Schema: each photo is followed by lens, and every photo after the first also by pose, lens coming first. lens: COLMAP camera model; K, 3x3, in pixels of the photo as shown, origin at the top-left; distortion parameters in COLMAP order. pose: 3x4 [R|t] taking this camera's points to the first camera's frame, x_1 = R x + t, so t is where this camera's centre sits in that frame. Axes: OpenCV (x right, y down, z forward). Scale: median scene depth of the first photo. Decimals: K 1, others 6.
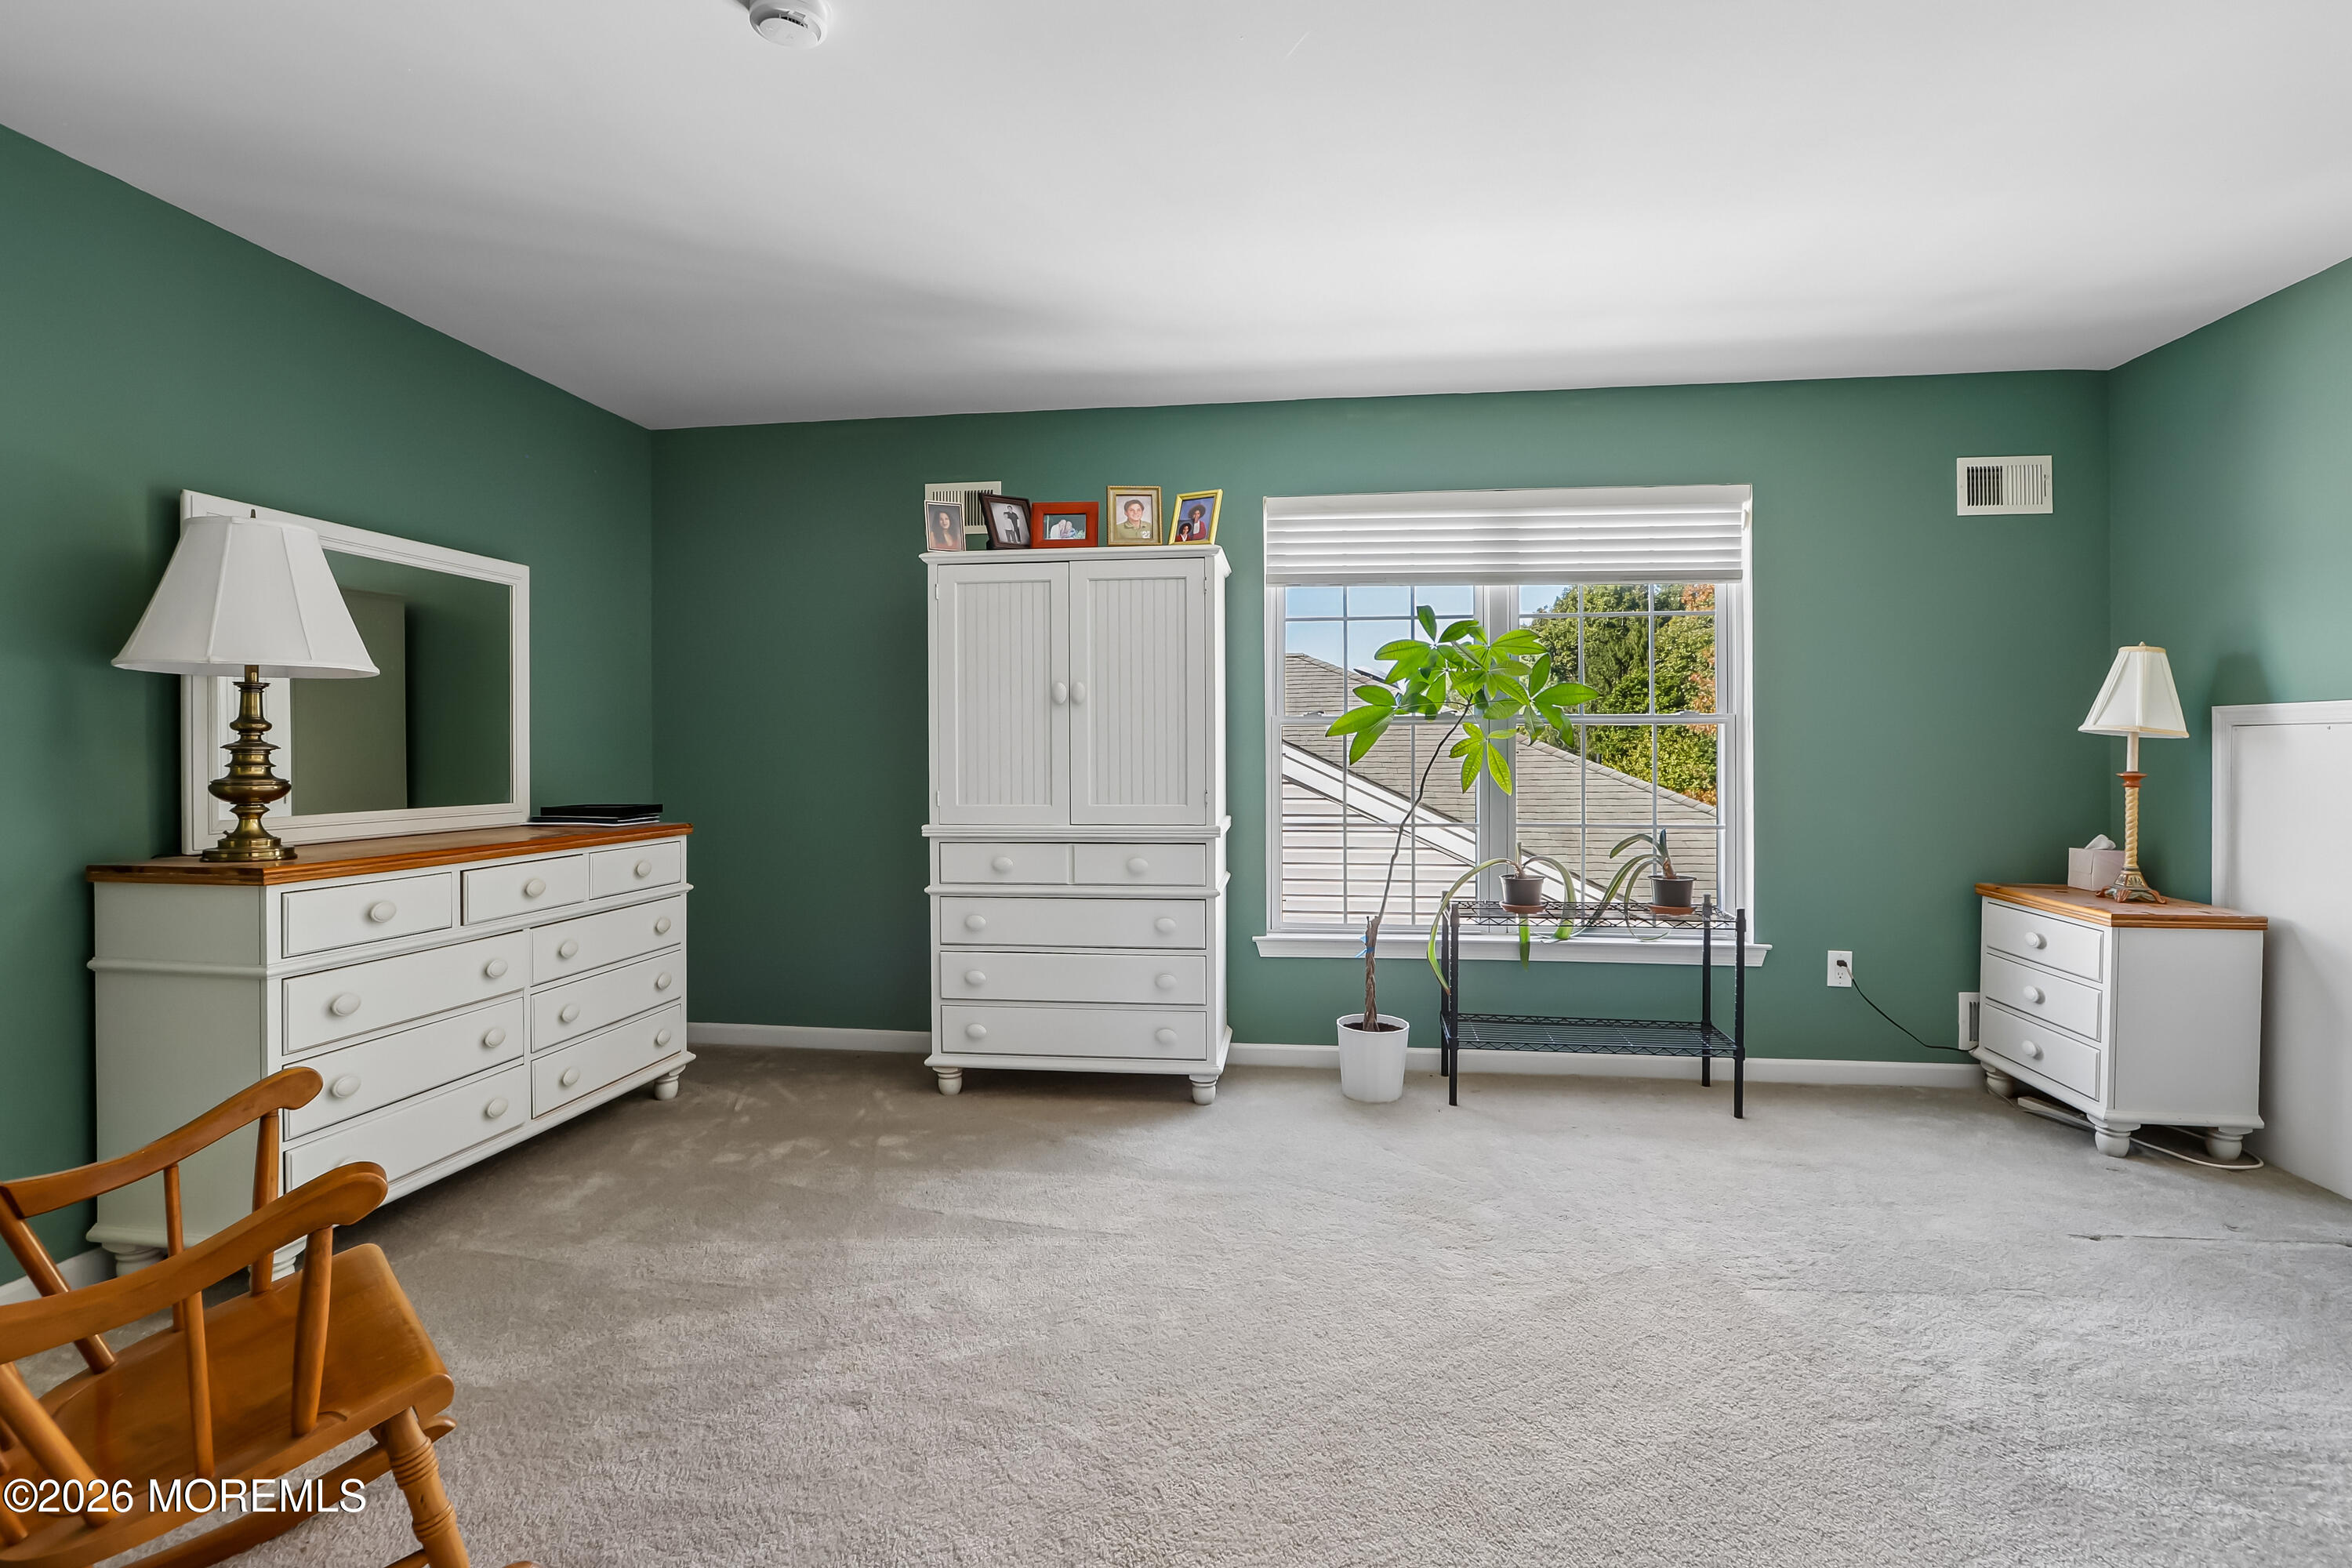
lens RADIAL K [[1141.5, 0, 1185.6], [0, 1141.5, 748.3], [0, 0, 1]] dist [-0.003320, 0.000251]
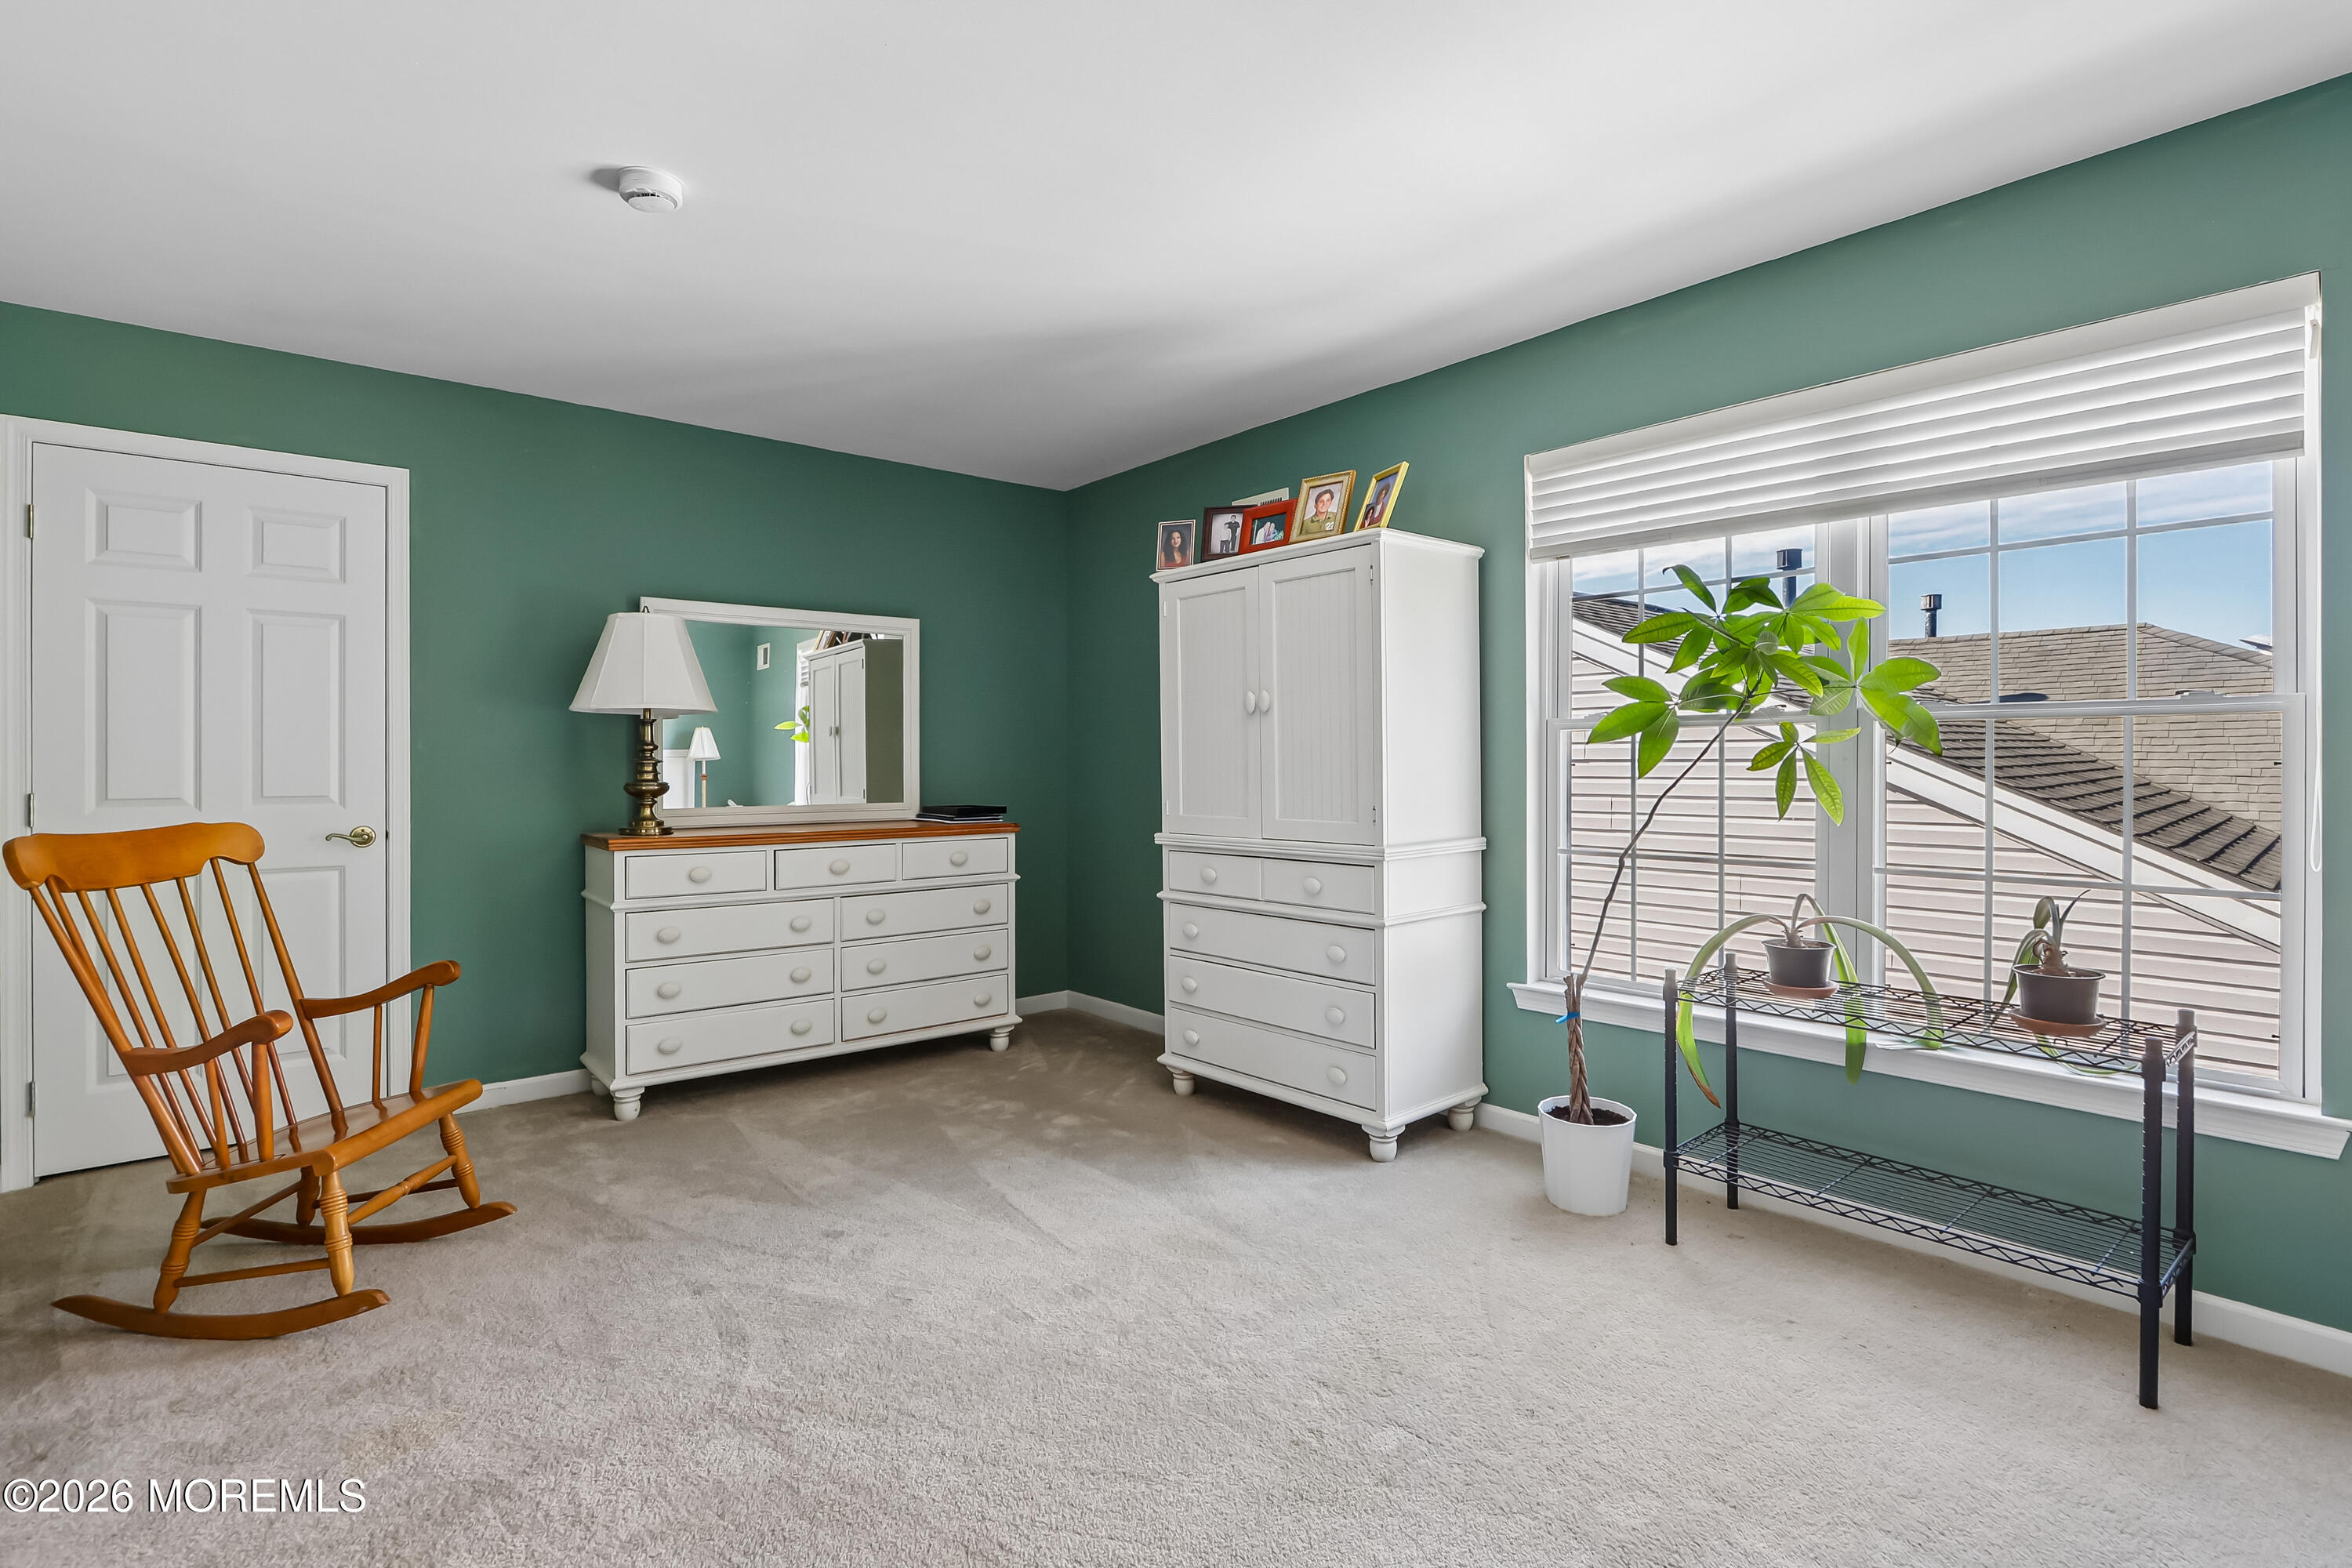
lens RADIAL K [[1132.9, 0, 1150.0], [0, 1132.9, 758.4], [0, 0, 1]] dist [-0.010509, 0.001147]
pose [[0.728198, -0.003559, -0.685357, 0.486067], [0.004258, 0.999991, -0.000668, -0.000585], [0.685353, -0.002432, 0.728206, 0.240209]]
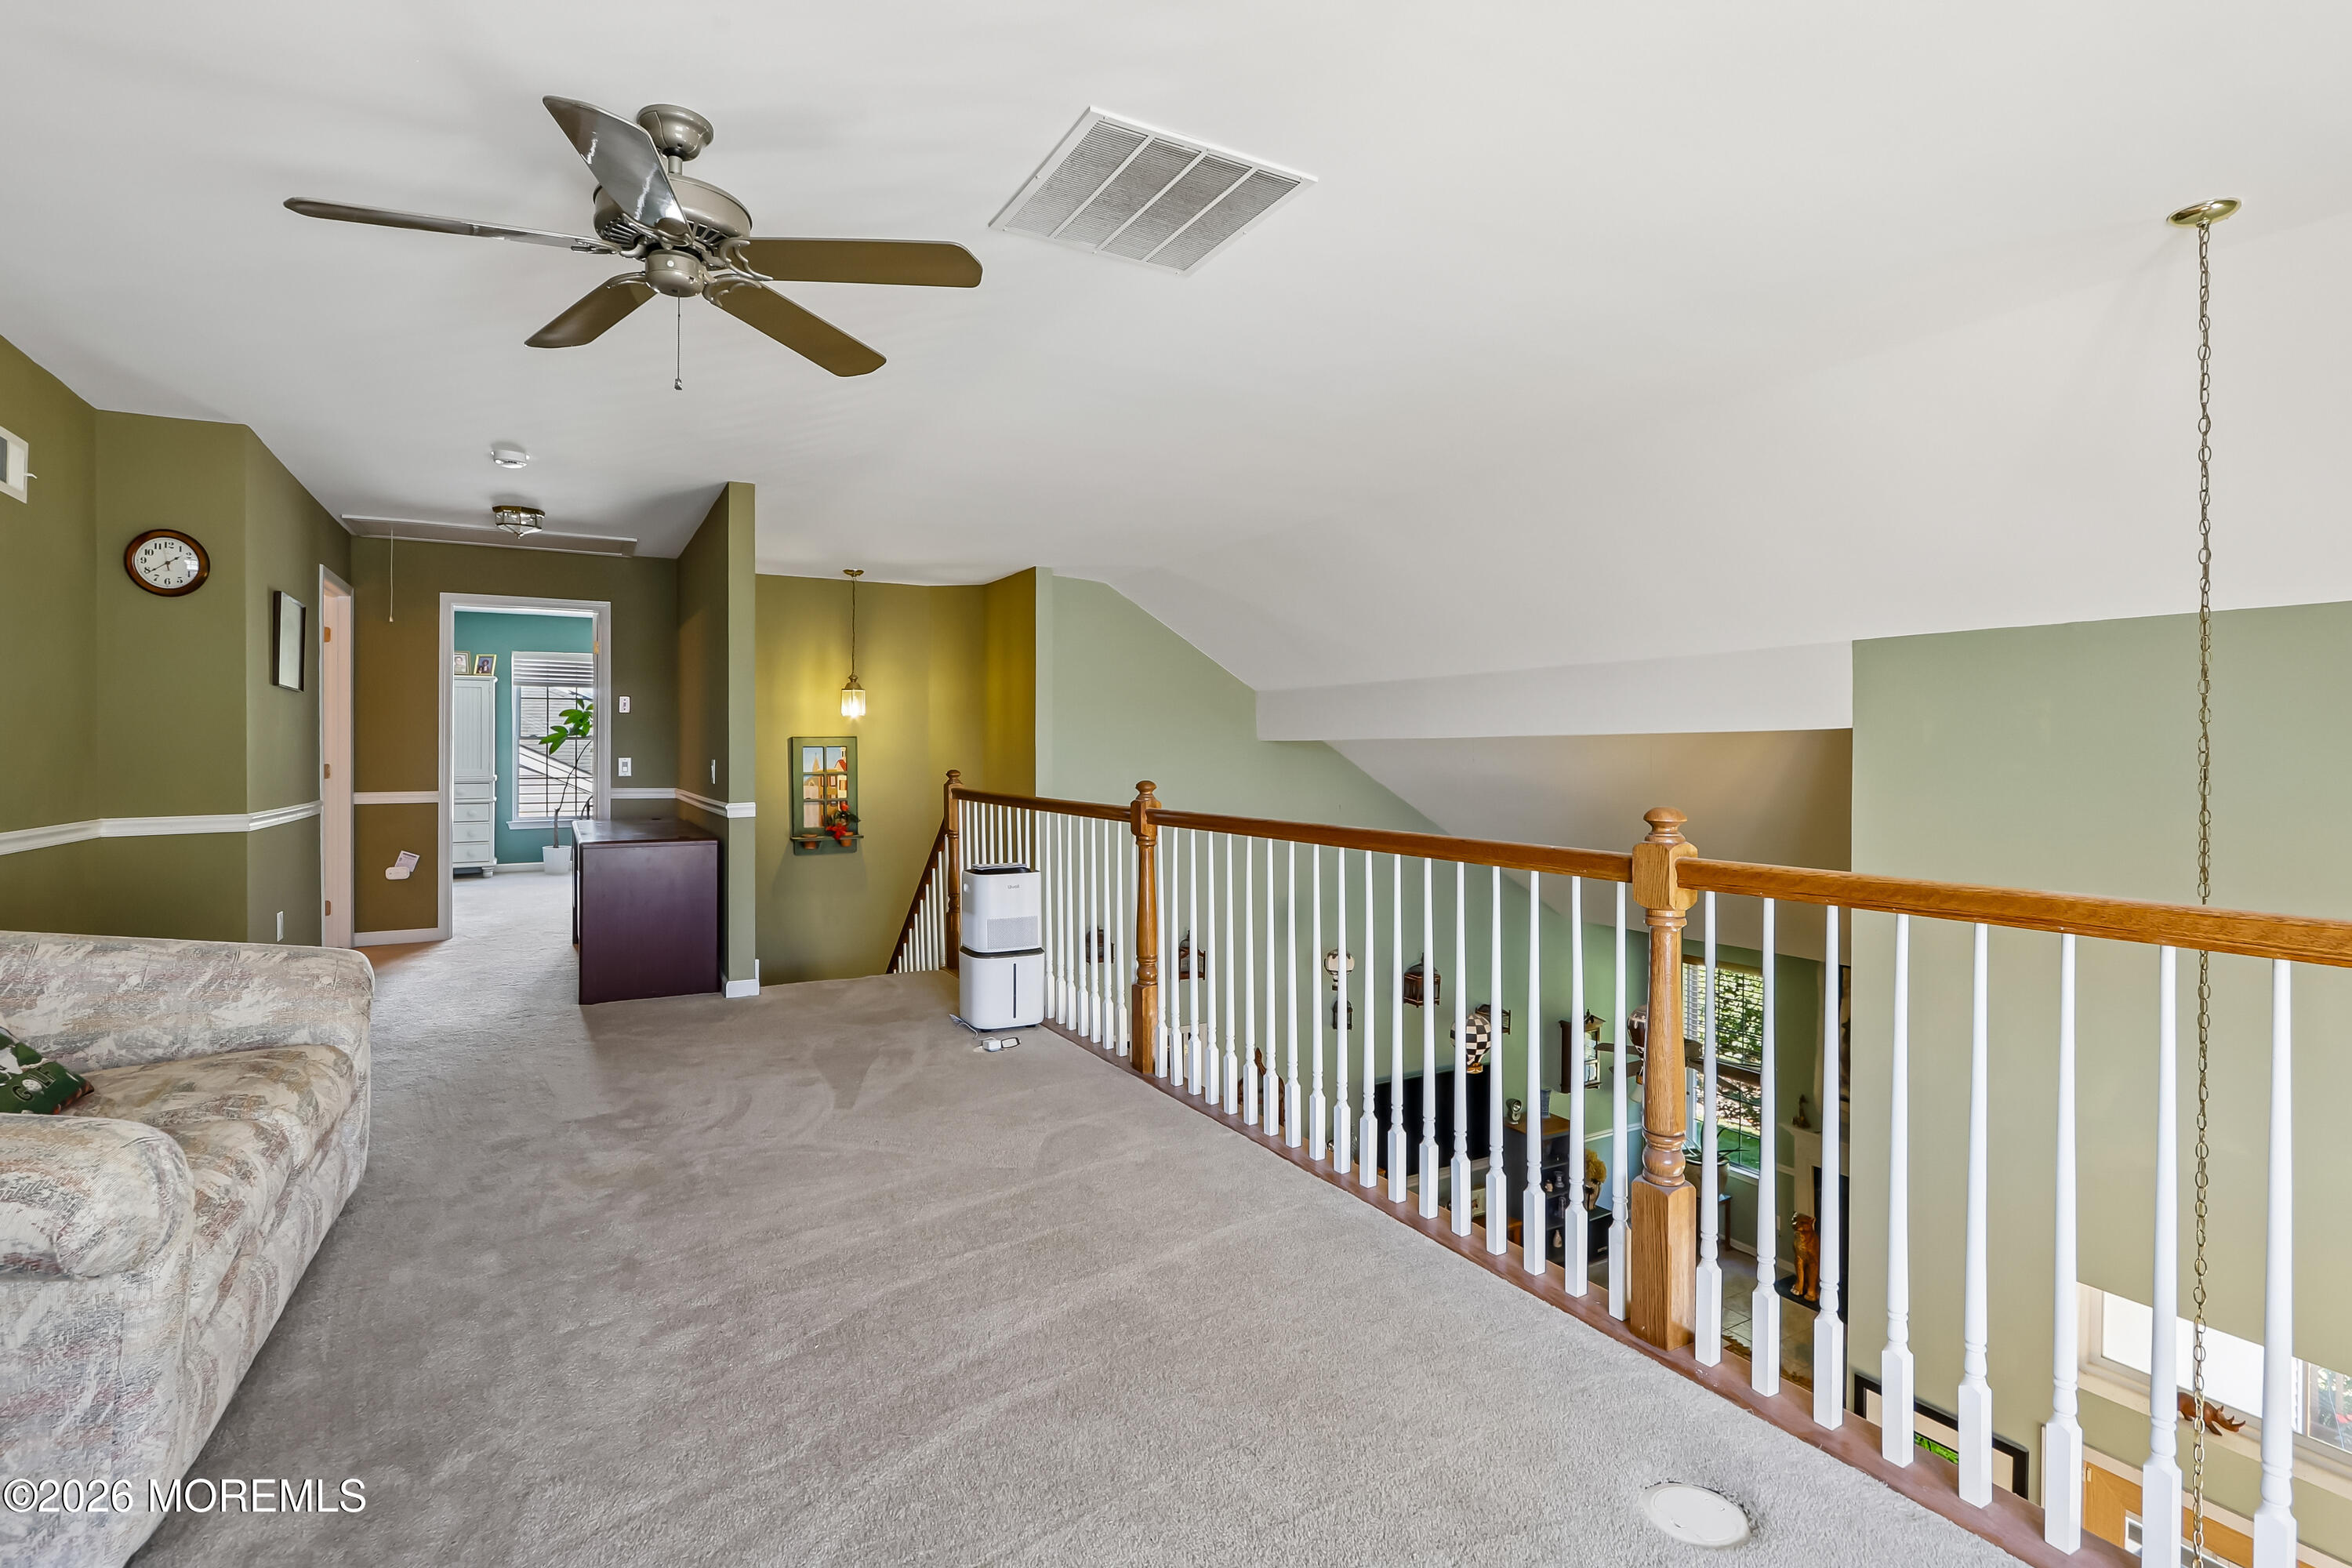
lens RADIAL K [[1153.8, 0, 1177.2], [0, 1153.8, 769.0], [0, 0, 1]] dist [-0.000827, -0.000031]
pose [[0.804586, -0.007016, 0.593794, -0.299972], [-0.004681, 0.999824, 0.018156, -0.009254], [-0.593817, -0.017387, 0.804412, -2.222168]]
